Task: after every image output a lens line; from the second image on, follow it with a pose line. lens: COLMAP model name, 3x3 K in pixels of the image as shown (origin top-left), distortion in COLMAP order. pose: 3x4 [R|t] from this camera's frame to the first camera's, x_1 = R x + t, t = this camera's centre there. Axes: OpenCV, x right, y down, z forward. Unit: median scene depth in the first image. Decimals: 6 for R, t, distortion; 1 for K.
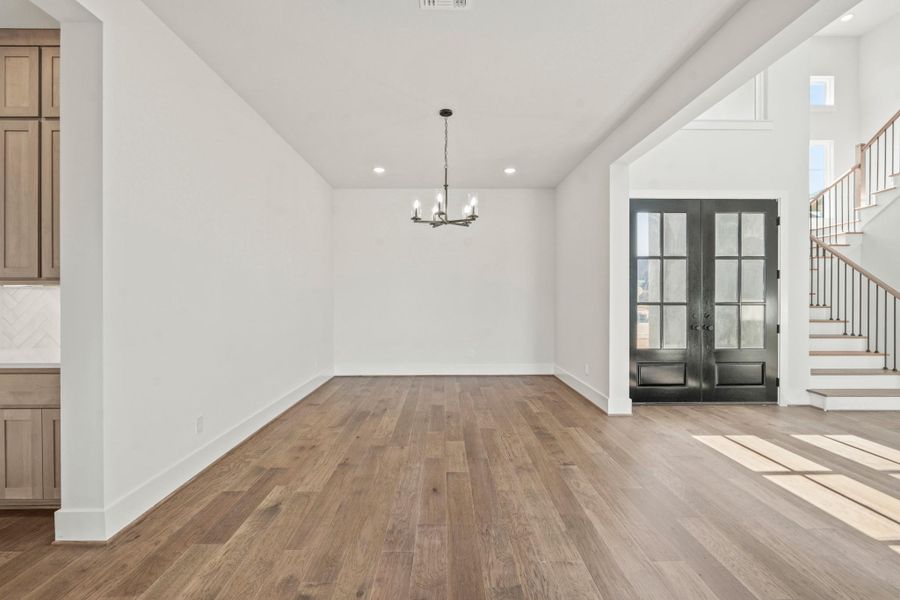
lens RADIAL K [[400.3, 0, 447.2], [0, 400.3, 296.1], [0, 0, 1]] dist [-0.003045, -0.000072]
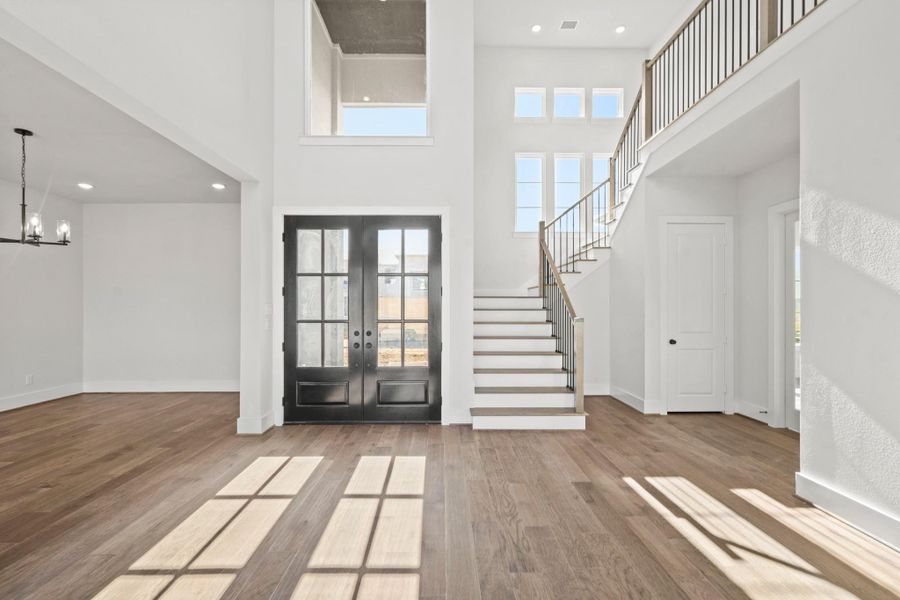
lens RADIAL K [[400.3, 0, 447.2], [0, 400.3, 296.1], [0, 0, 1]] dist [-0.003045, -0.000072]
pose [[0.999948, -0.004938, -0.008931, 0.854541], [0.004577, 0.999192, -0.039940, -0.001096], [0.009121, 0.039897, 0.999162, 0.009675]]
